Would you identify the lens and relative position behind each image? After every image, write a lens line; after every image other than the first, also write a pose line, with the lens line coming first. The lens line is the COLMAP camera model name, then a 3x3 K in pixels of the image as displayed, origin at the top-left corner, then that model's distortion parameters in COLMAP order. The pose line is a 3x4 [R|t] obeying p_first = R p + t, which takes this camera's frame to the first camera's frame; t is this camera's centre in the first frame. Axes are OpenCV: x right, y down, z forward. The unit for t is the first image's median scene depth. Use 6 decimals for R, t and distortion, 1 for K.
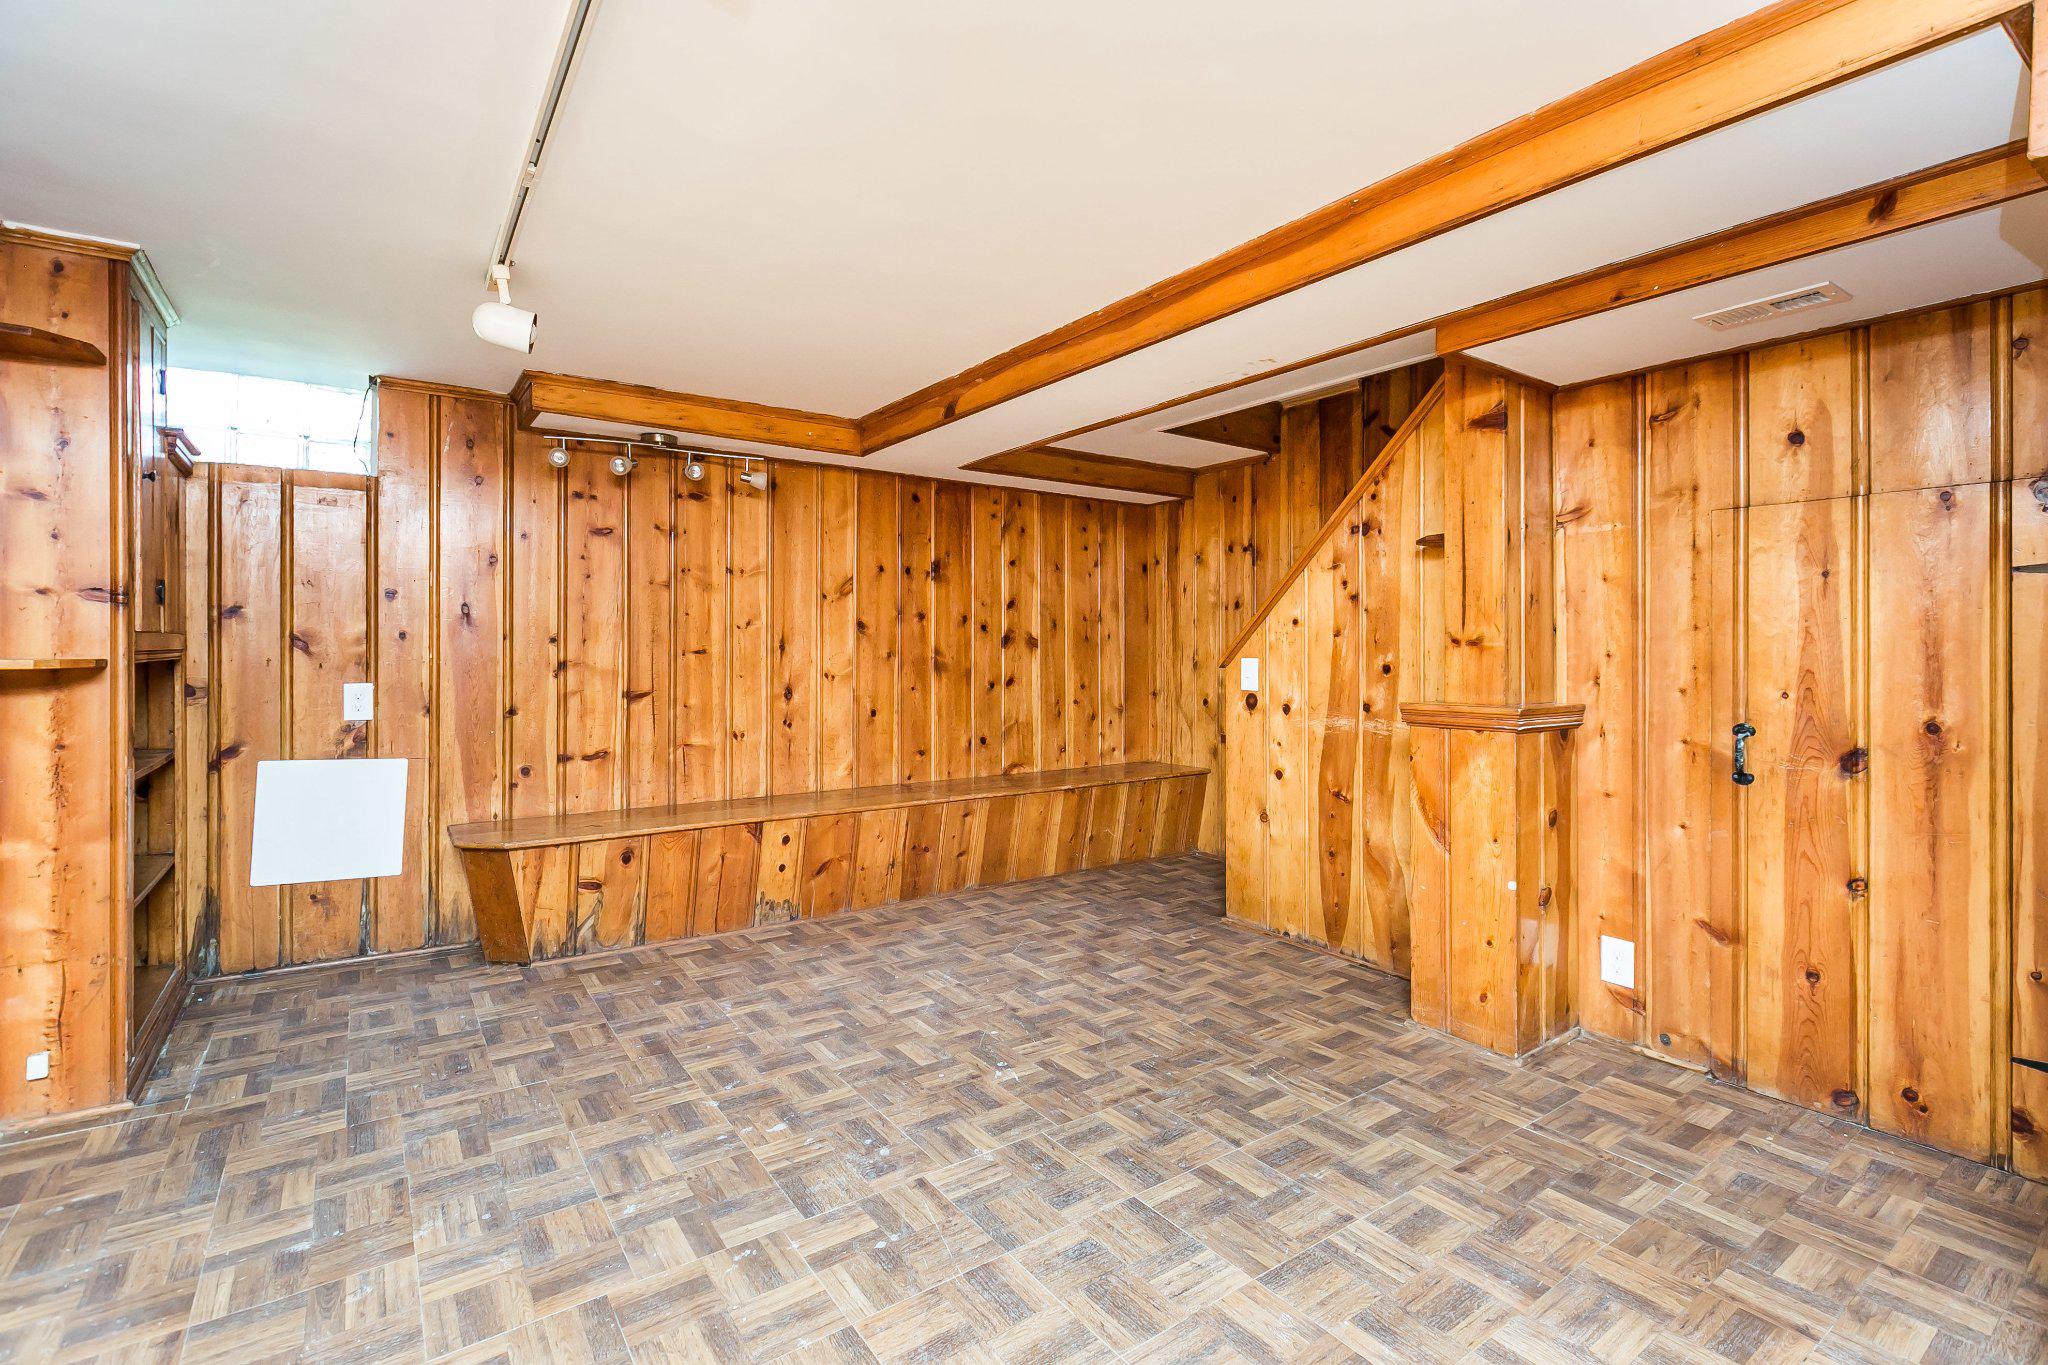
lens RADIAL K [[934.6, 0, 1025.1], [0, 934.6, 646.2], [0, 0, 1]] dist [0.001908, -0.000099]
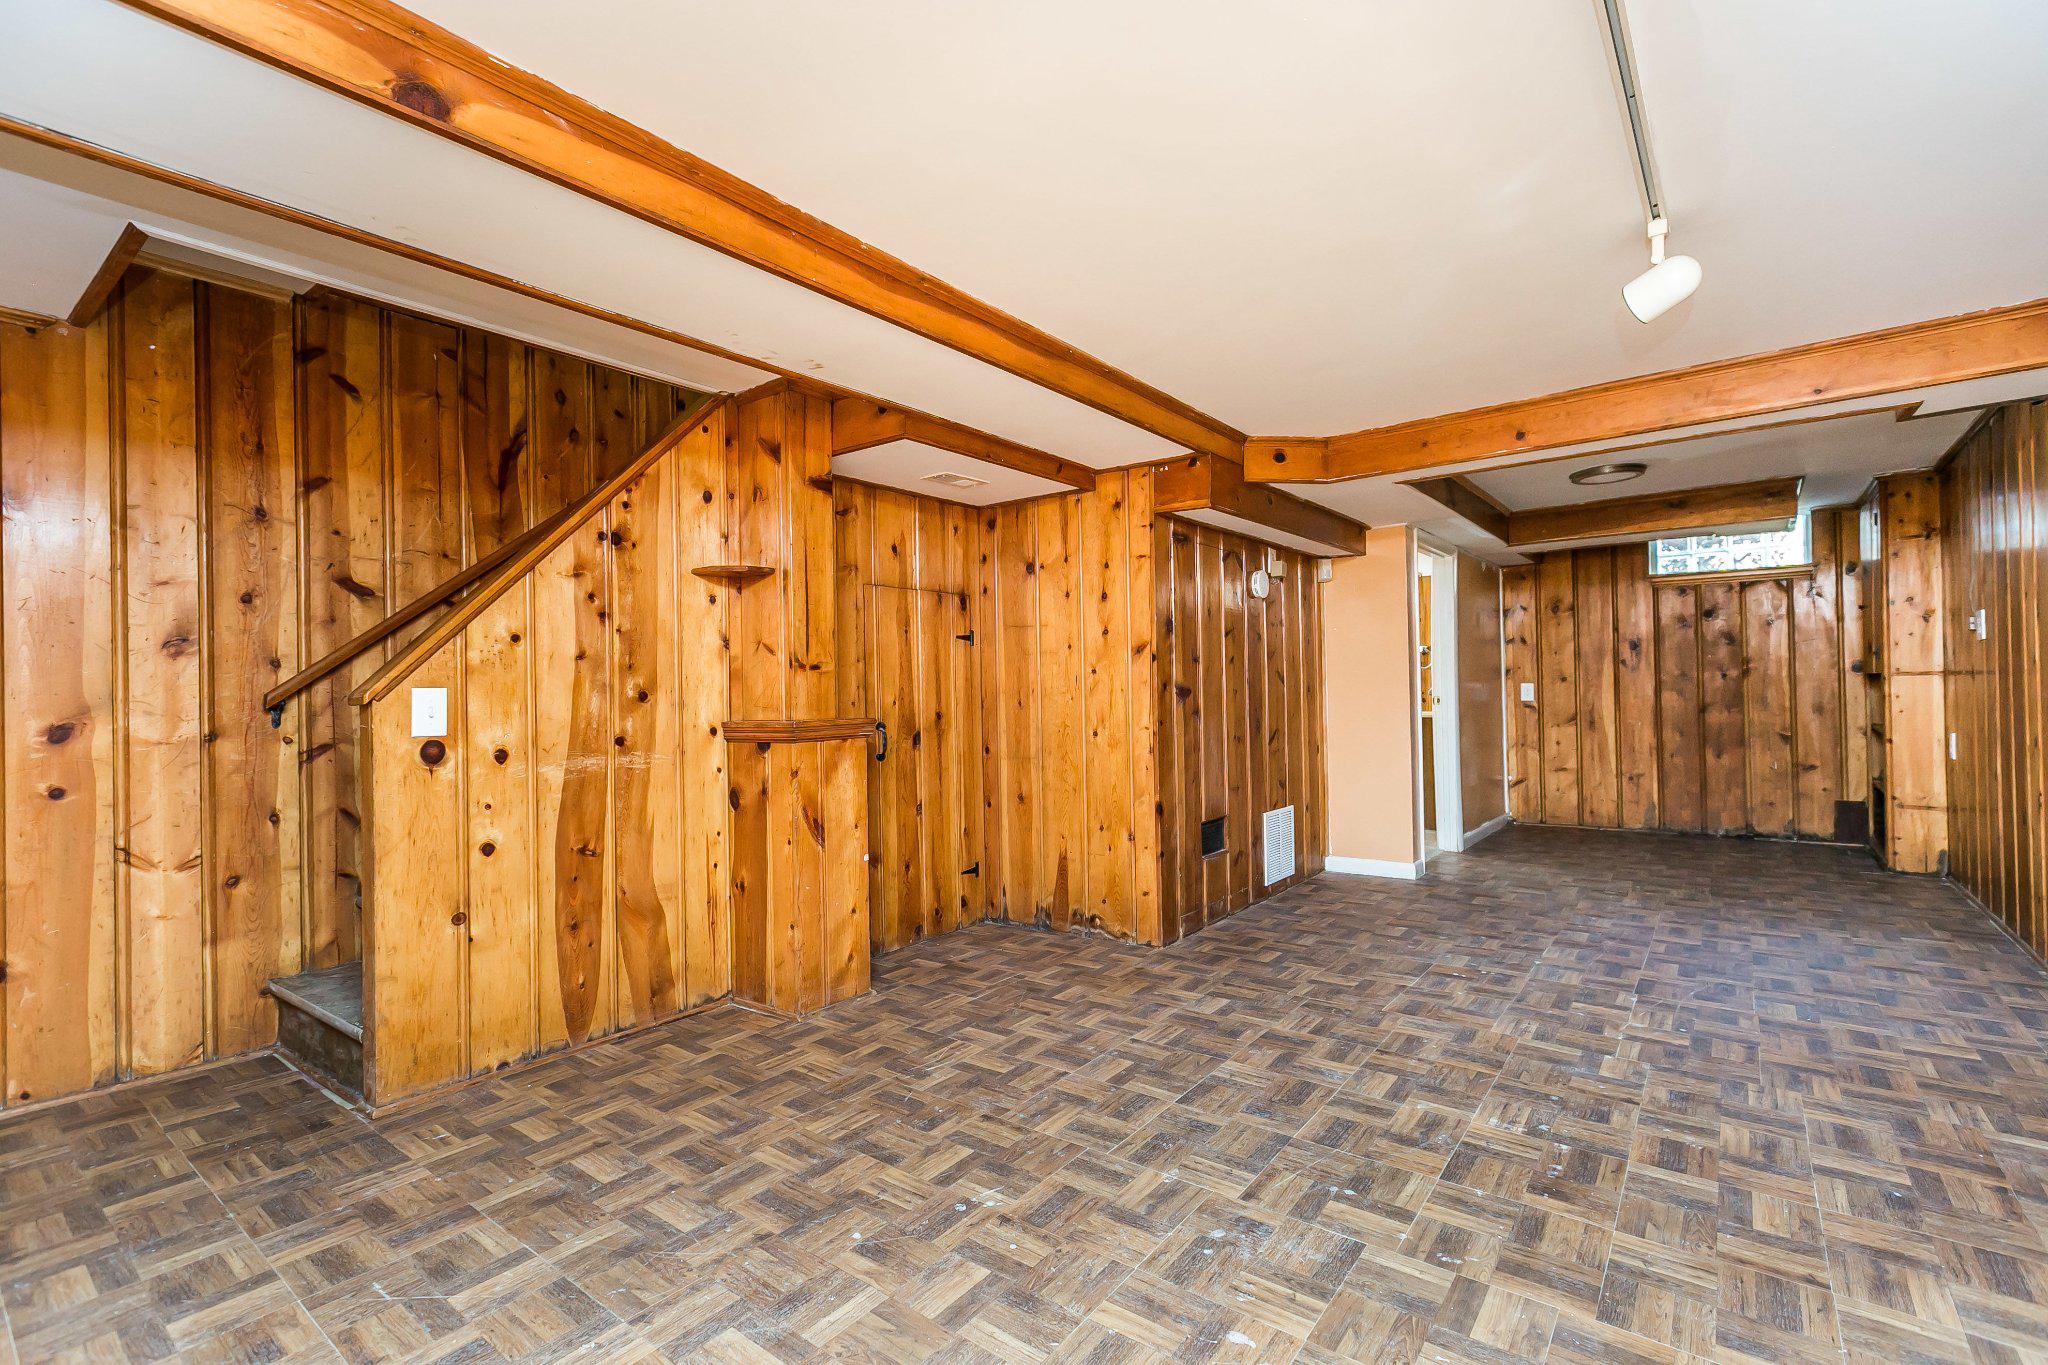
lens RADIAL K [[916.0, 0, 1028.2], [0, 916.0, 681.4], [0, 0, 1]] dist [0.002492, -0.000497]
pose [[-0.288516, 0.015849, 0.957344, -0.720988], [0.016854, 0.999792, -0.011472, 0.032454], [-0.957327, 0.012826, -0.288723, 1.107495]]
